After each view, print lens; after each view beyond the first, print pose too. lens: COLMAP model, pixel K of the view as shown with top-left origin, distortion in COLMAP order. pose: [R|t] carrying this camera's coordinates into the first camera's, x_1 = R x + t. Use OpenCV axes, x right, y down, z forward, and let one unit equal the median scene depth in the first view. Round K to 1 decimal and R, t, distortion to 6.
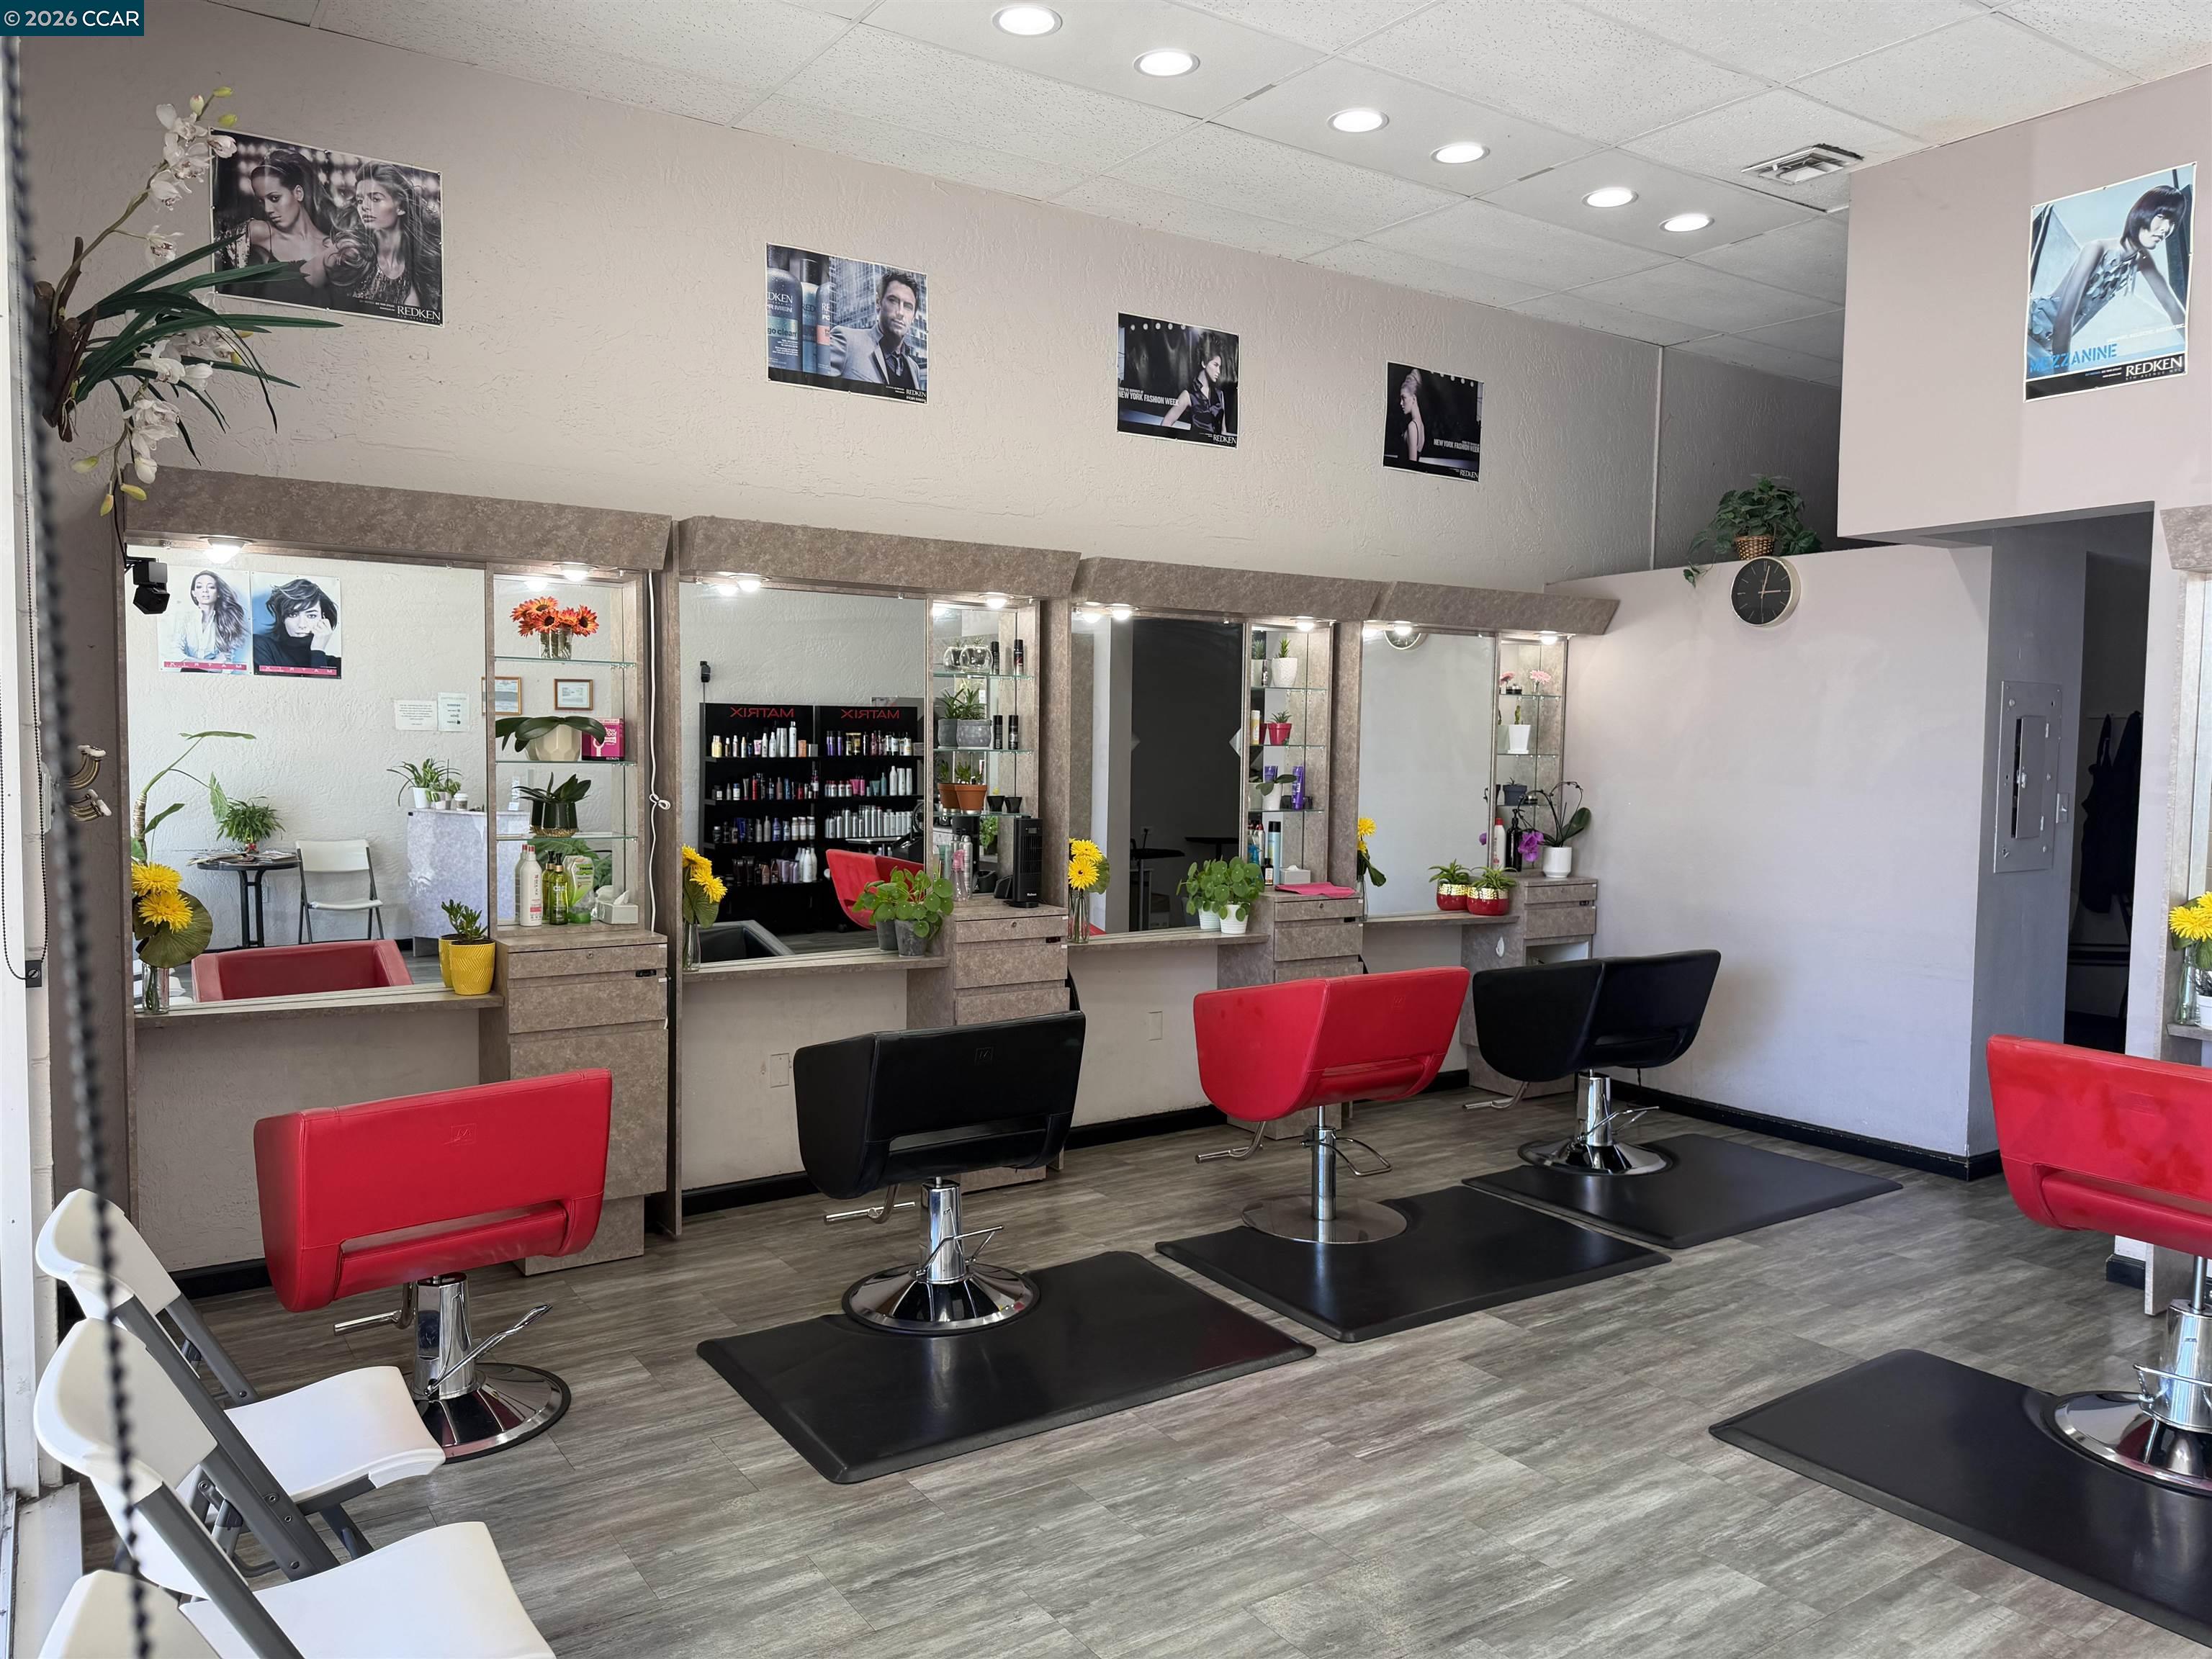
lens RADIAL K [[1564.0, 0, 1106.0], [0, 1564.0, 829.5], [0, 0, 1]] dist [0.064831, -0.046533]
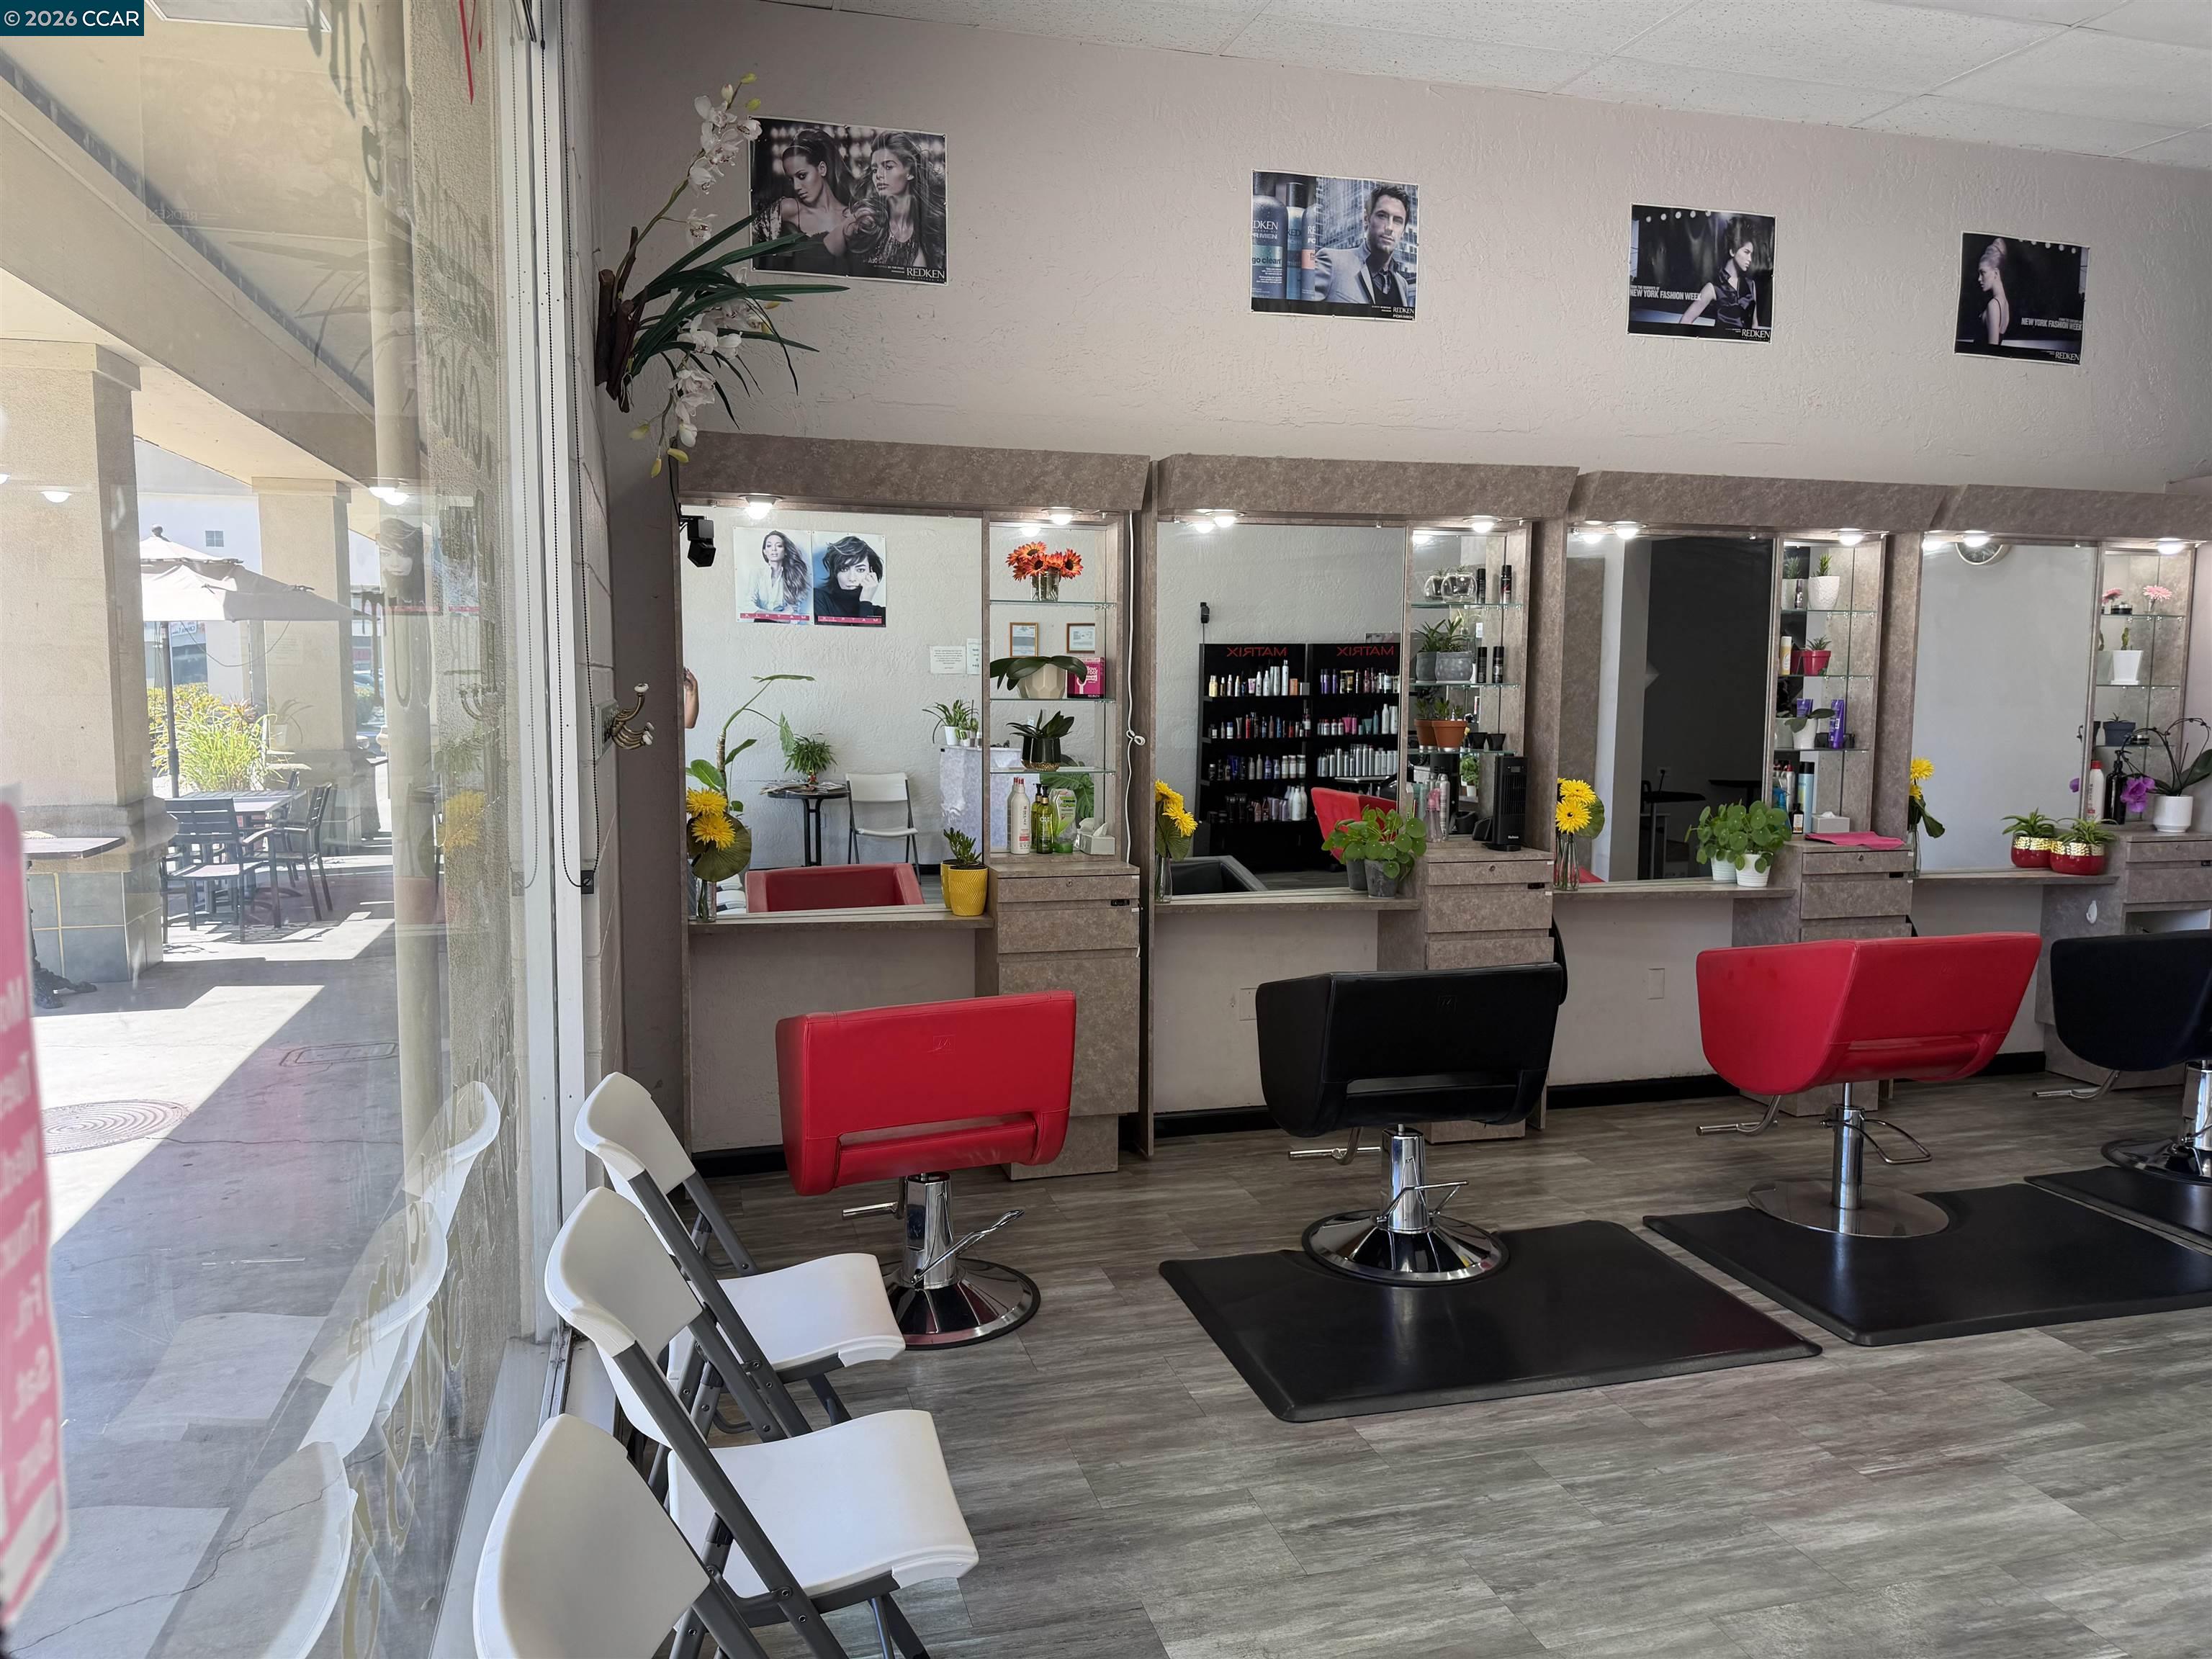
lens RADIAL K [[1576.4, 0, 1126.2], [0, 1576.4, 830.4], [0, 0, 1]] dist [0.044744, -0.028425]
pose [[0.952959, 0.021033, -0.302369, 0.019934], [-0.009593, 0.999183, 0.039271, 0.002577], [0.302947, -0.034523, 0.952382, 0.021353]]
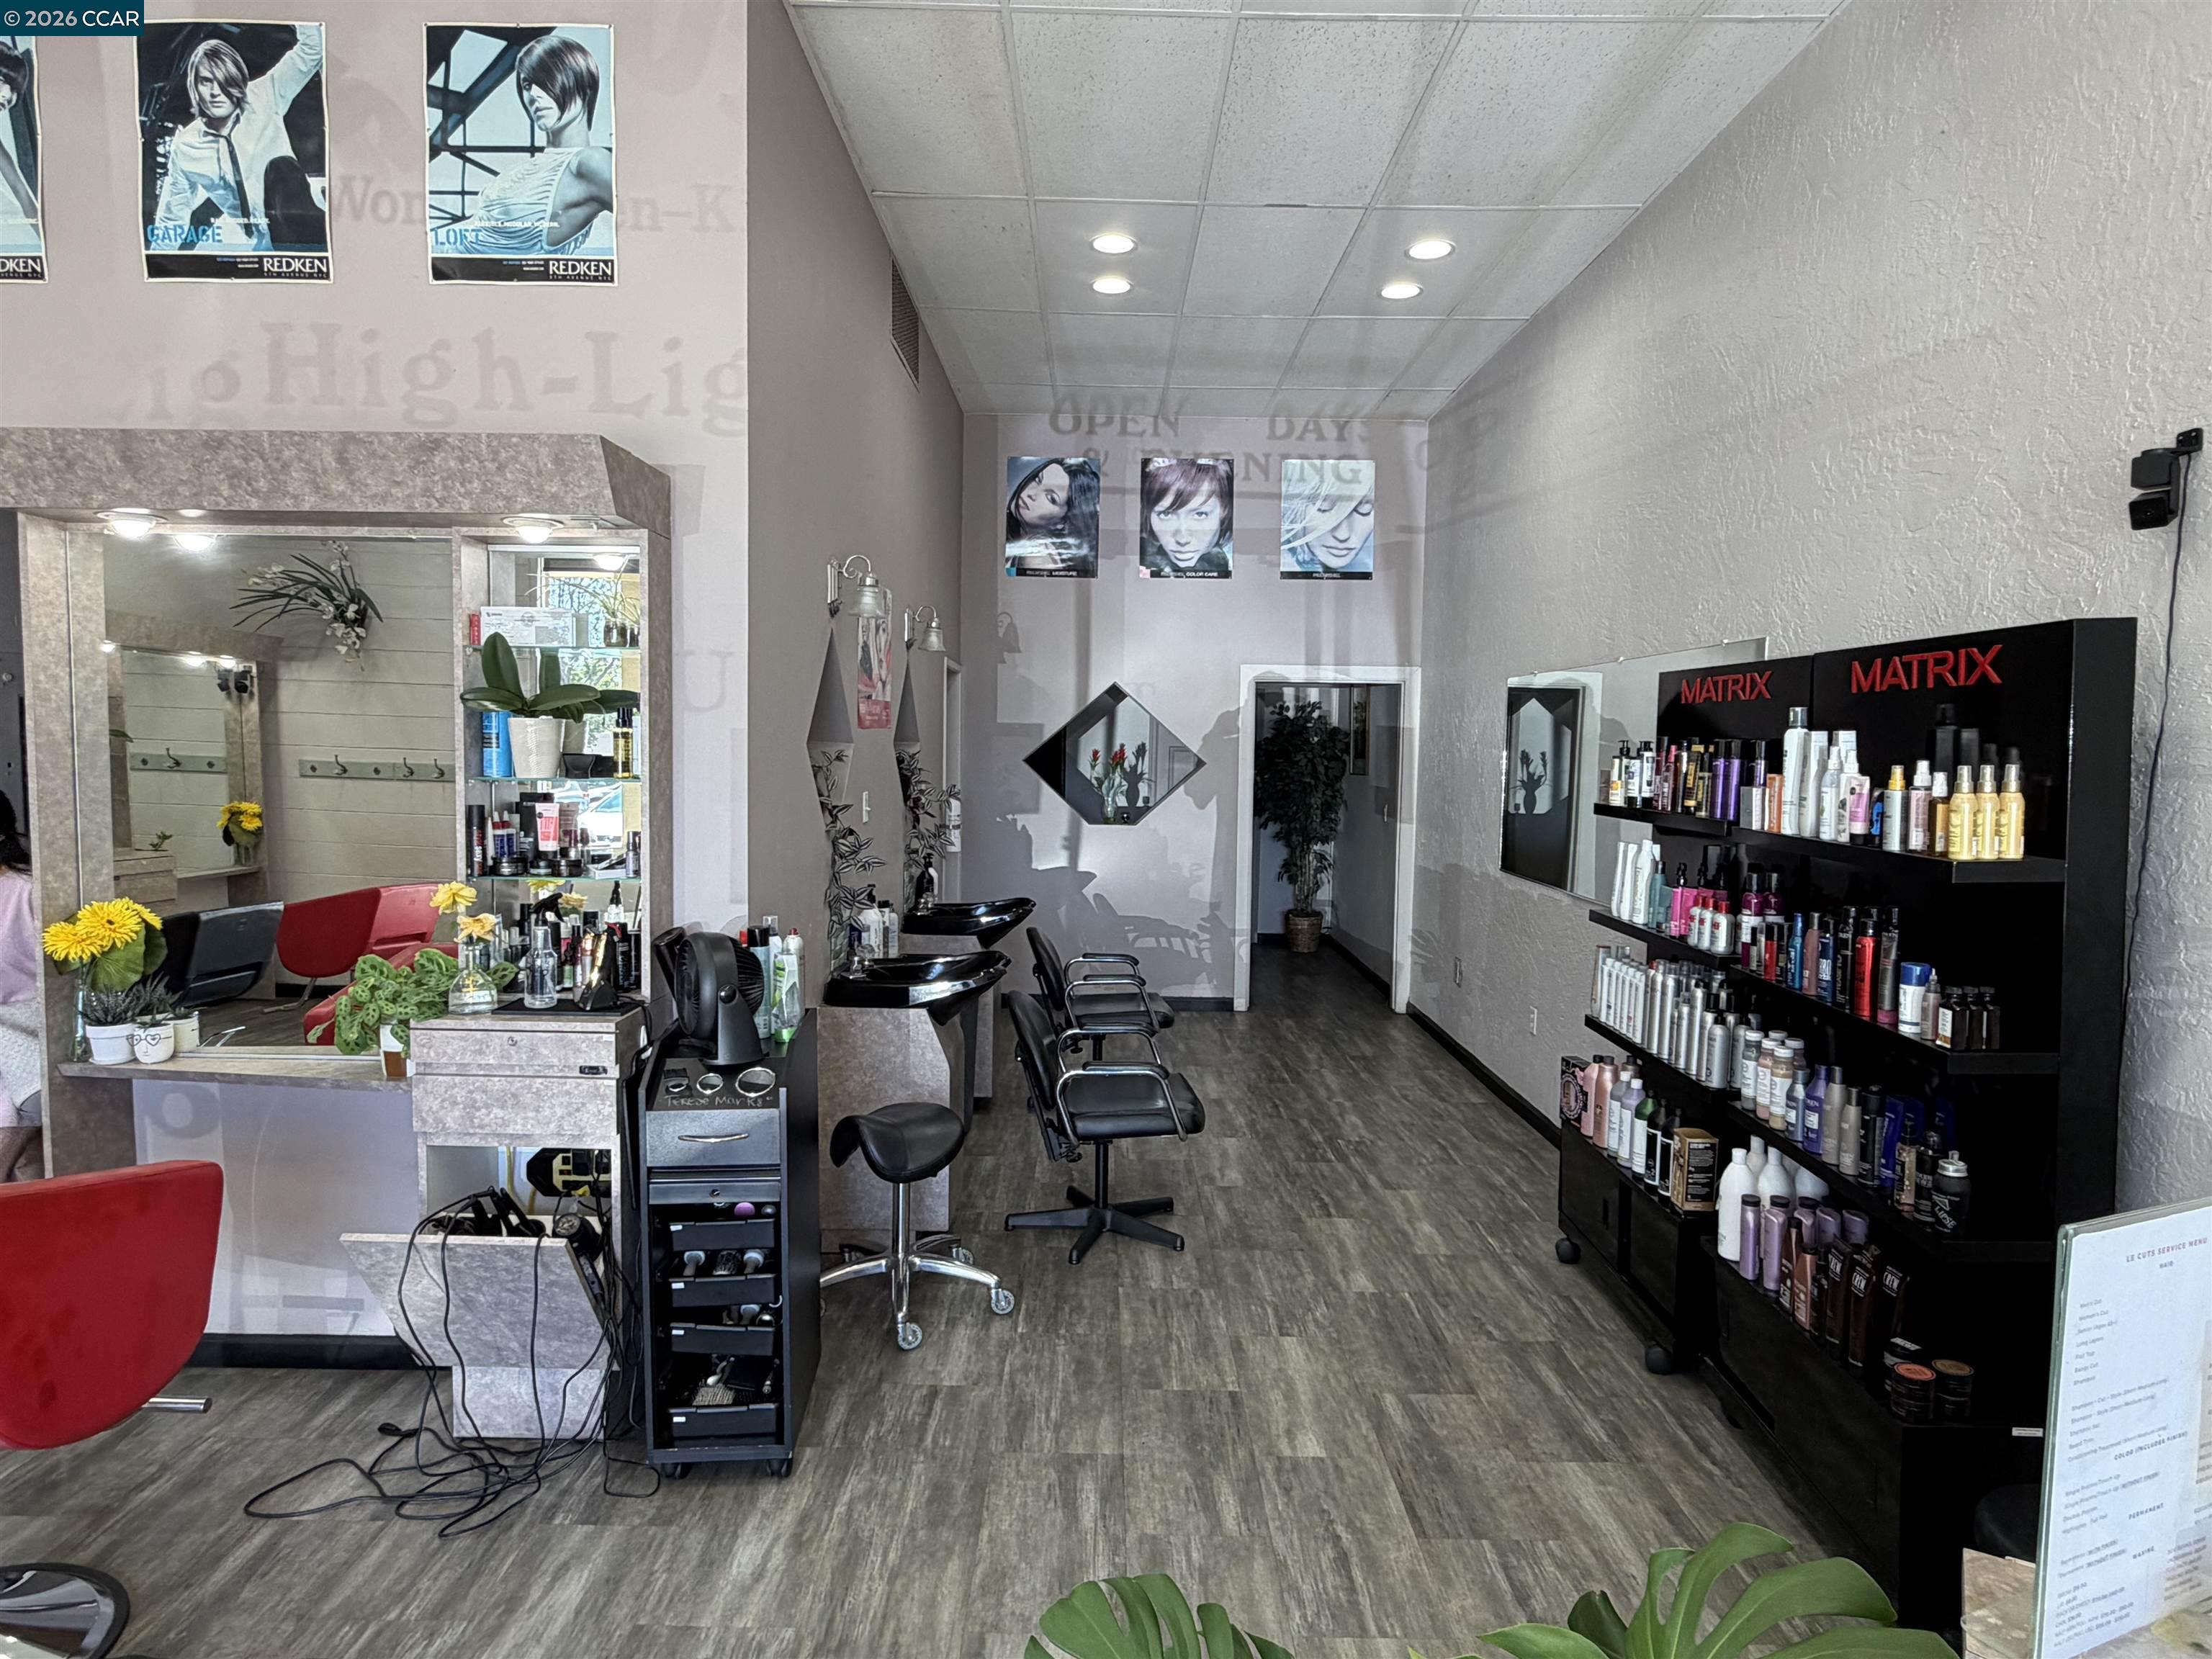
lens RADIAL K [[1331.5, 0, 1106.0], [0, 1331.5, 829.5], [0, 0, 1]] dist [-0.059992, 0.042003]
pose [[0.561309, -0.052655, 0.825930, 0.448059], [0.034088, 0.998598, 0.040496, -0.009559], [-0.826904, 0.005423, 0.562317, 0.177286]]
